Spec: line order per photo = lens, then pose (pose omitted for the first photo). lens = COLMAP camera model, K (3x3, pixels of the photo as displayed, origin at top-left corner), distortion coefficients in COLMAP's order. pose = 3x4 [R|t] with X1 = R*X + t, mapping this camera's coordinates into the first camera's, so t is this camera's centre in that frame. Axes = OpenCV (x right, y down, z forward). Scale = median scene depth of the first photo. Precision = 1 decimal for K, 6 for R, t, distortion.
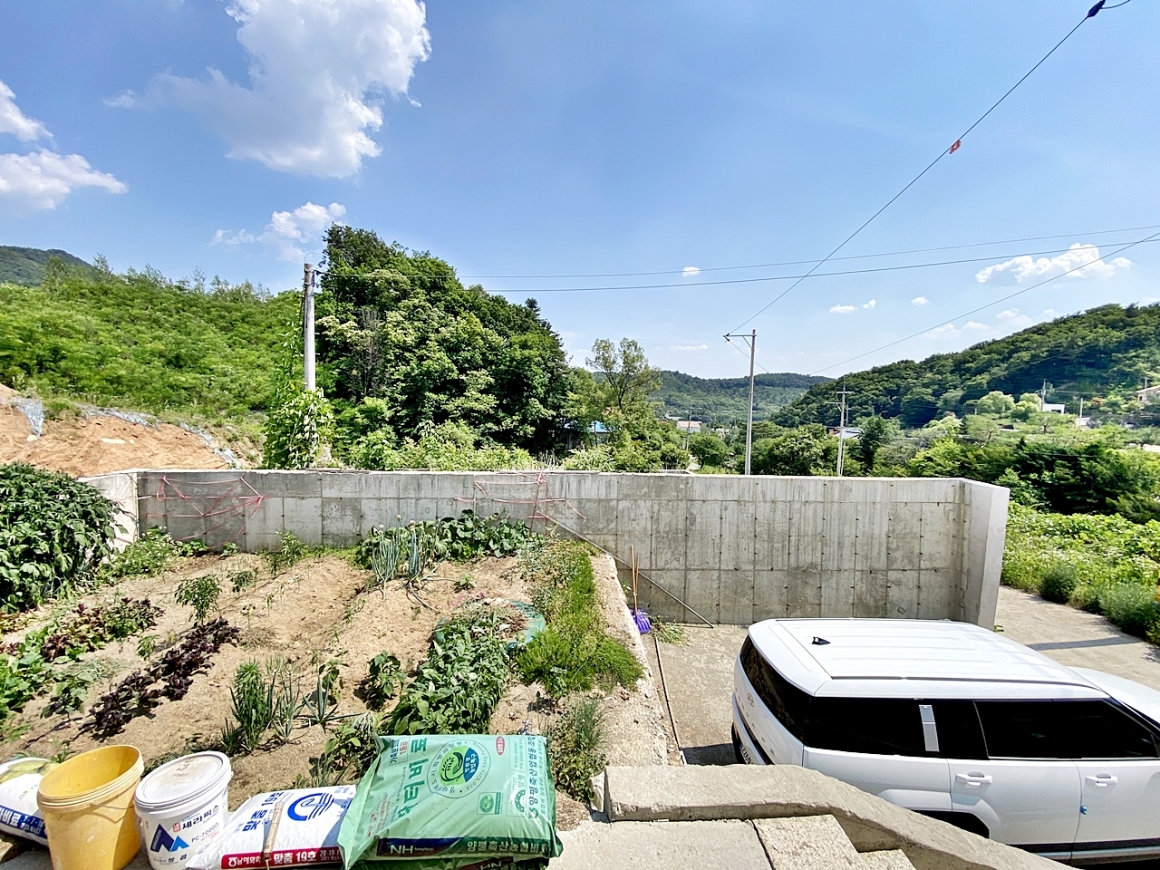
lens RADIAL K [[464.1, 0, 579.4], [0, 464.1, 426.1], [0, 0, 1]] dist [0.011975, -0.016701]
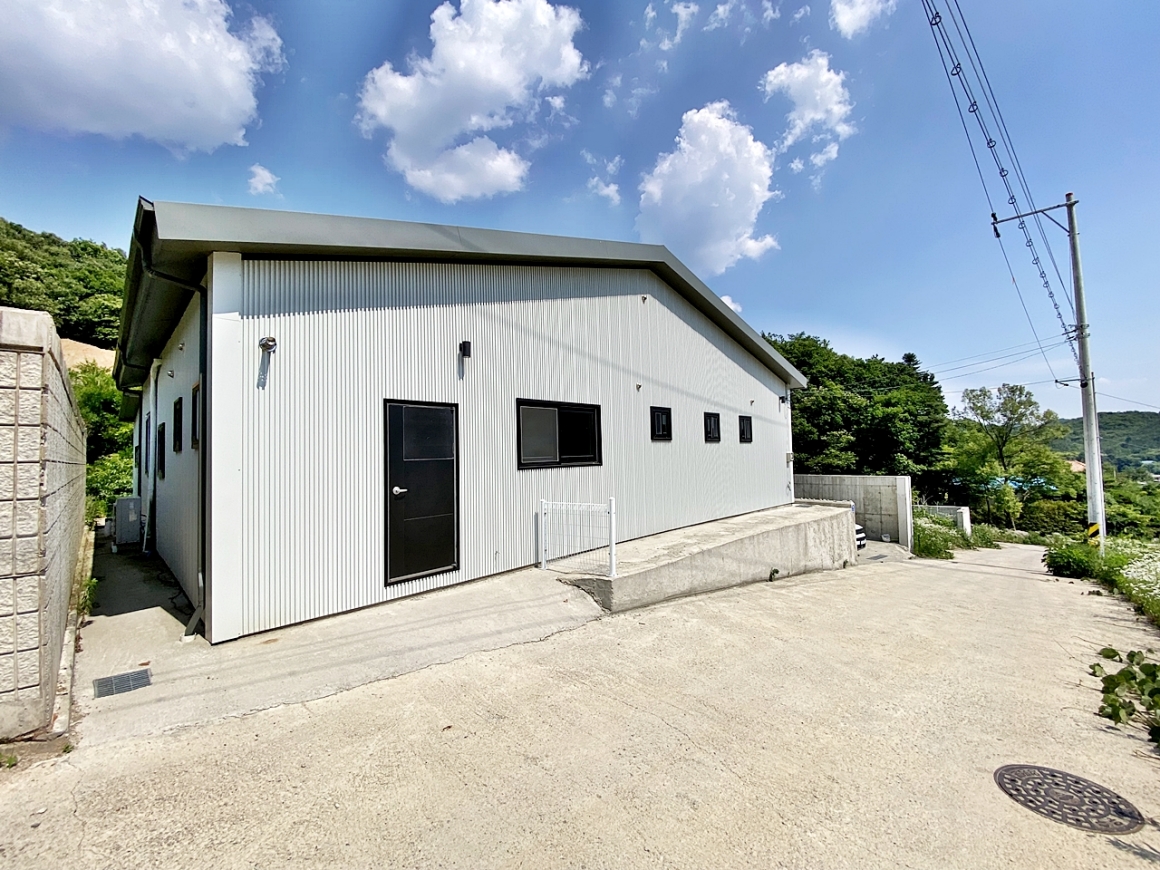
lens RADIAL K [[465.5, 0, 580.0], [0, 465.5, 435.0], [0, 0, 1]] dist [0.000534, -0.011501]
pose [[0.677968, -0.068794, -0.731866, 0.194698], [-0.017027, 0.993874, -0.109195, 0.025765], [0.734894, 0.086492, 0.672643, -0.233704]]
